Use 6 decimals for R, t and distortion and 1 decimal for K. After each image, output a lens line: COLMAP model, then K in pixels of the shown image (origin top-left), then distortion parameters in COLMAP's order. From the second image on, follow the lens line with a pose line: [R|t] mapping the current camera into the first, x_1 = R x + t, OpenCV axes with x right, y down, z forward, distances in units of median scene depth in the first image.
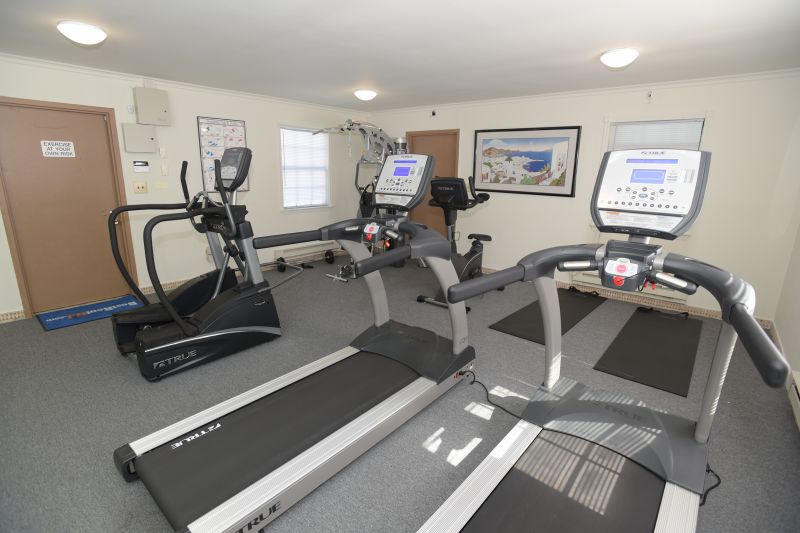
lens RADIAL K [[389.7, 0, 399.9], [0, 389.7, 269.1], [0, 0, 1]] dist [-0.048650, 0.014379]
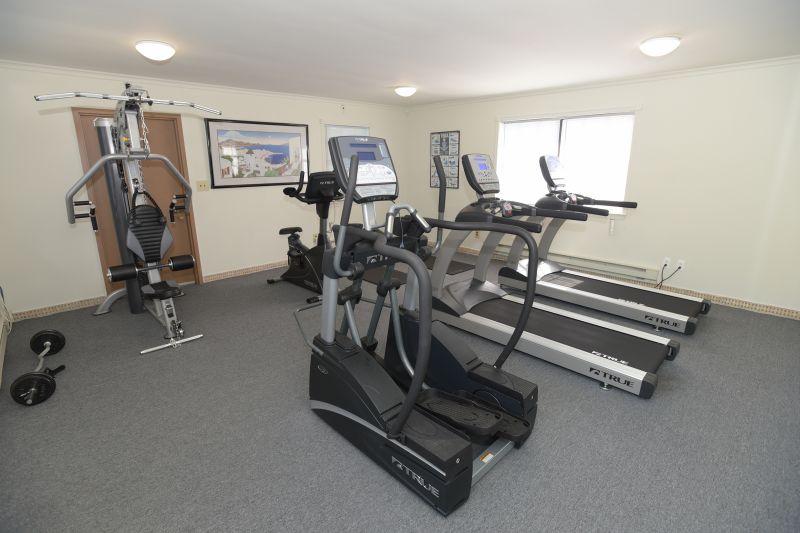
lens RADIAL K [[389.7, 0, 395.5], [0, 389.7, 264.1], [0, 0, 1]] dist [-0.048650, 0.014379]
pose [[0.084115, -0.275399, 0.957643, -1.192884], [0.259242, 0.934003, 0.245830, -0.283326], [-0.962143, 0.227583, 0.149959, 0.972387]]
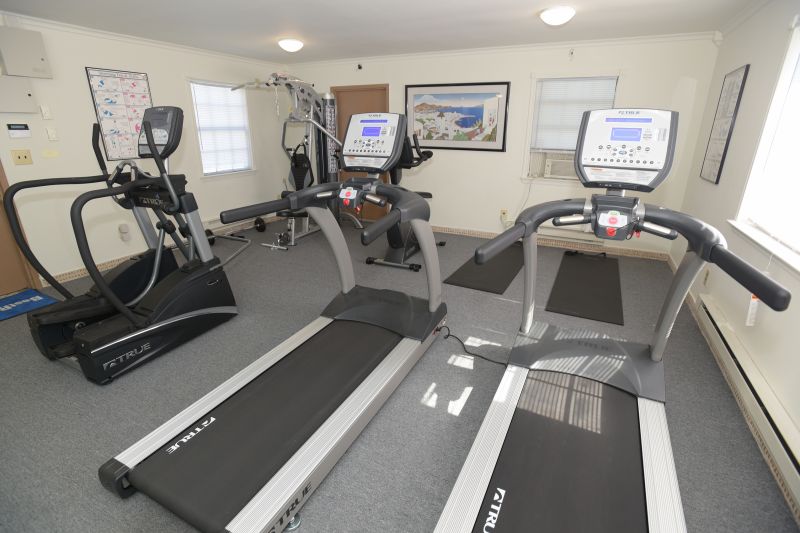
lens RADIAL K [[389.7, 0, 400.4], [0, 389.7, 267.5], [0, 0, 1]] dist [-0.048650, 0.014379]
pose [[0.971055, -0.093993, 0.219586, -0.135168], [0.071242, 0.991448, 0.109337, -0.015317], [-0.227985, -0.090528, 0.969447, 0.023638]]
